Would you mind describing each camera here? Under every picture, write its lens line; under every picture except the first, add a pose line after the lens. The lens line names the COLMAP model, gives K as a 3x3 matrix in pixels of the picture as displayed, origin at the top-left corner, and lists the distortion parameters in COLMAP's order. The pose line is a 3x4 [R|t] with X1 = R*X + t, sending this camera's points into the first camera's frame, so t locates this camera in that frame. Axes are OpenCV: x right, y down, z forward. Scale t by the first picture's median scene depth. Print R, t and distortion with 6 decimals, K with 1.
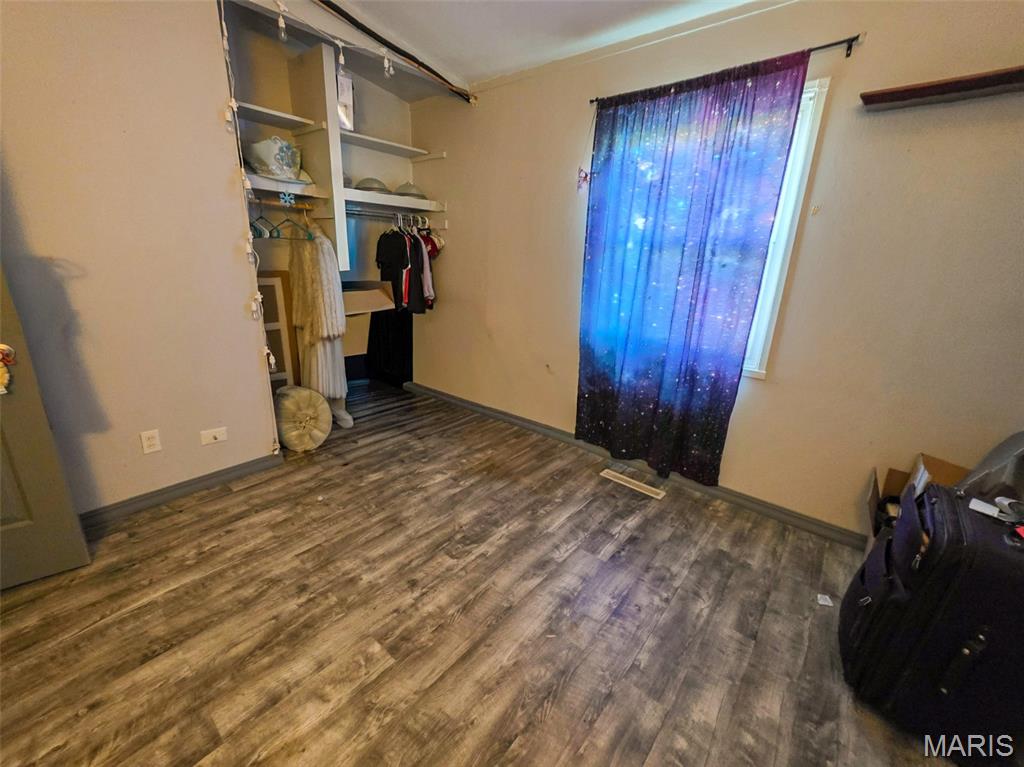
lens RADIAL K [[414.4, 0, 509.6], [0, 414.4, 379.8], [0, 0, 1]] dist [0.004368, -0.000296]
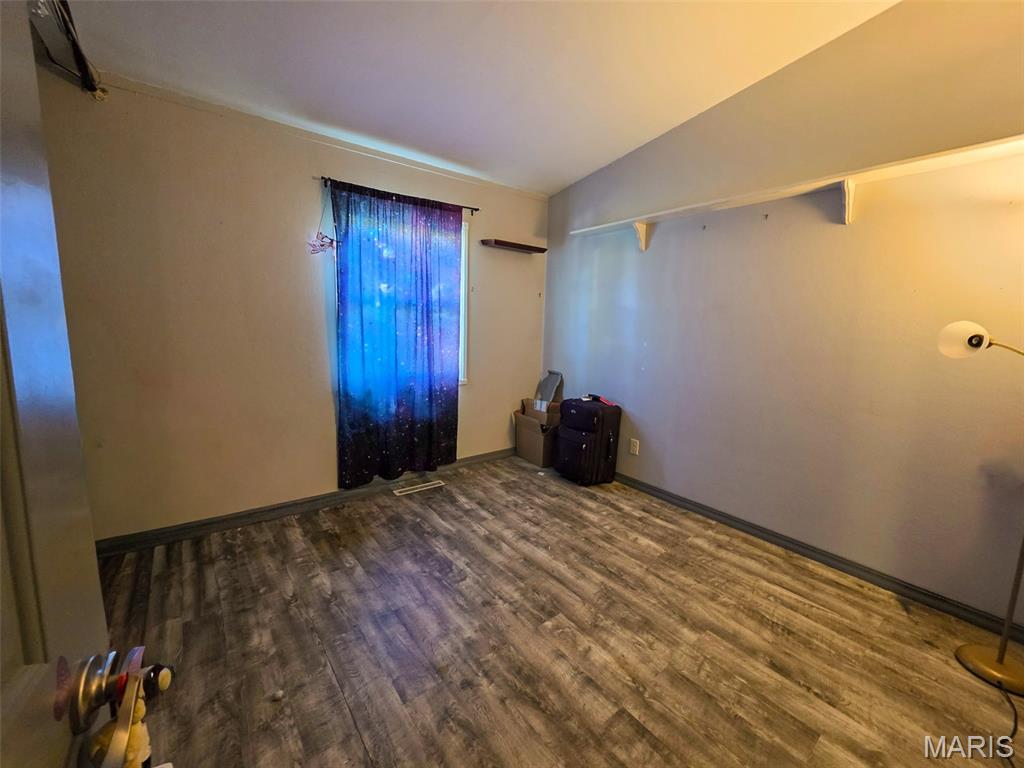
lens RADIAL K [[414.4, 0, 509.4], [0, 414.4, 381.4], [0, 0, 1]] dist [0.004368, -0.000296]
pose [[0.210244, -0.175848, 0.961704, -1.134304], [0.267616, 0.956471, 0.116386, -0.188663], [-0.940308, 0.232898, 0.248152, 0.497000]]
